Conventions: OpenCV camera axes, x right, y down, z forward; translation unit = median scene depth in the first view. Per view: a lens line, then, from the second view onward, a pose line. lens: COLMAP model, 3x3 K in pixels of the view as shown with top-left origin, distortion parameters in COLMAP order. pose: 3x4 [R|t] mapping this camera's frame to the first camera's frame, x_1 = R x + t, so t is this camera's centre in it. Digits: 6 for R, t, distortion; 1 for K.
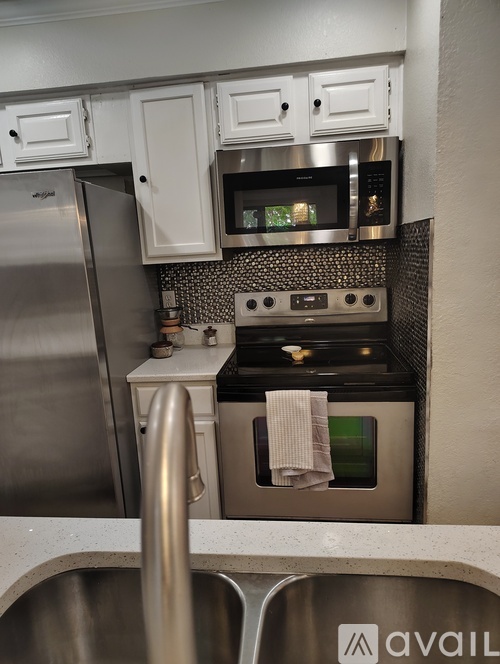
lens RADIAL K [[456.7, 0, 244.2], [0, 456.7, 335.6], [0, 0, 1]] dist [0.036297, -0.020051]
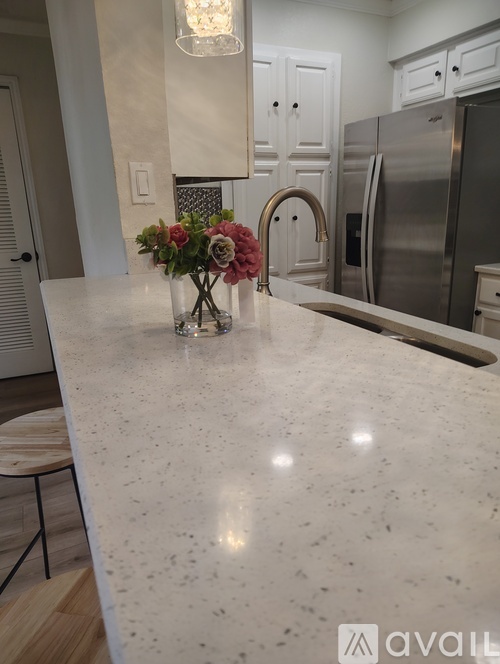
lens RADIAL K [[456.7, 0, 244.0], [0, 456.7, 334.6], [0, 0, 1]] dist [0.036297, -0.020051]
pose [[0.518069, 0.273015, -0.810597, 0.442655], [-0.153741, 0.961979, 0.225742, 0.074239], [0.841409, 0.007672, 0.540345, -0.185428]]
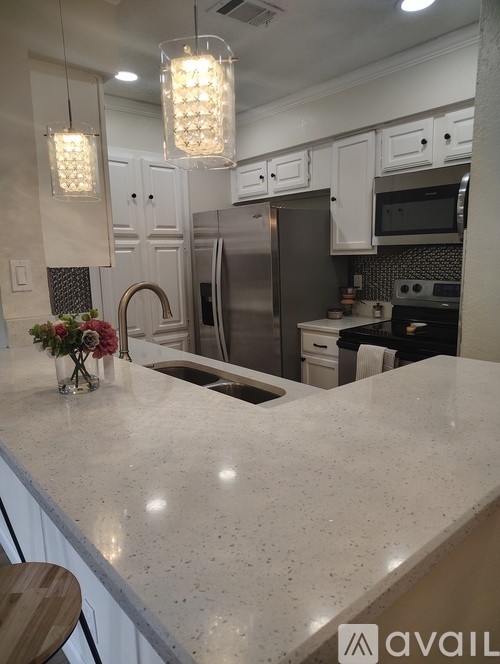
lens RADIAL K [[456.7, 0, 250.2], [0, 456.7, 329.9], [0, 0, 1]] dist [0.036297, -0.020051]
pose [[0.738586, 0.145857, -0.658192, 0.630468], [-0.136590, 0.988442, 0.065767, 0.024150], [0.660177, 0.041328, 0.749972, -0.295132]]
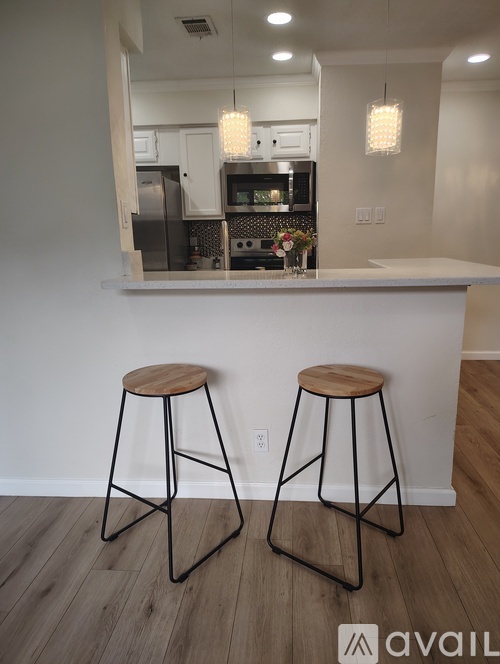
lens RADIAL K [[456.7, 0, 256.4], [0, 456.7, 334.7], [0, 0, 1]] dist [0.036297, -0.020051]
pose [[0.998382, 0.027562, 0.049742, 0.000974], [-0.029331, 0.998950, 0.035181, 0.252090], [-0.048720, -0.036583, 0.998142, -0.956744]]
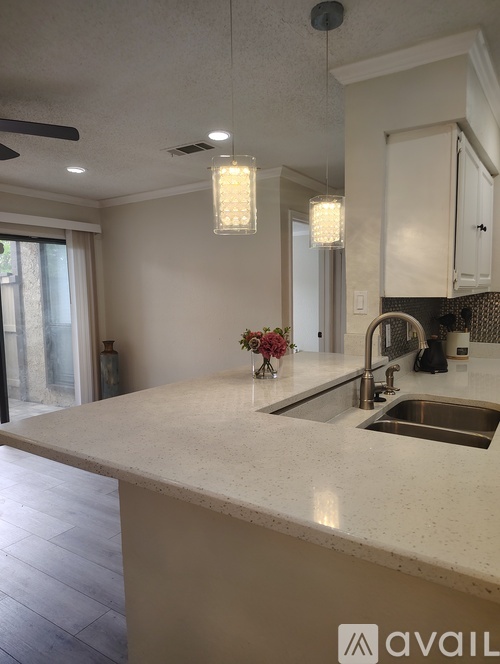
lens RADIAL K [[456.7, 0, 251.9], [0, 456.7, 333.1], [0, 0, 1]] dist [0.036297, -0.020051]
pose [[-0.450229, 0.142505, -0.881468, 0.854524], [-0.120186, 0.968527, 0.217968, -0.093961], [0.884787, 0.204076, -0.418932, 0.272320]]
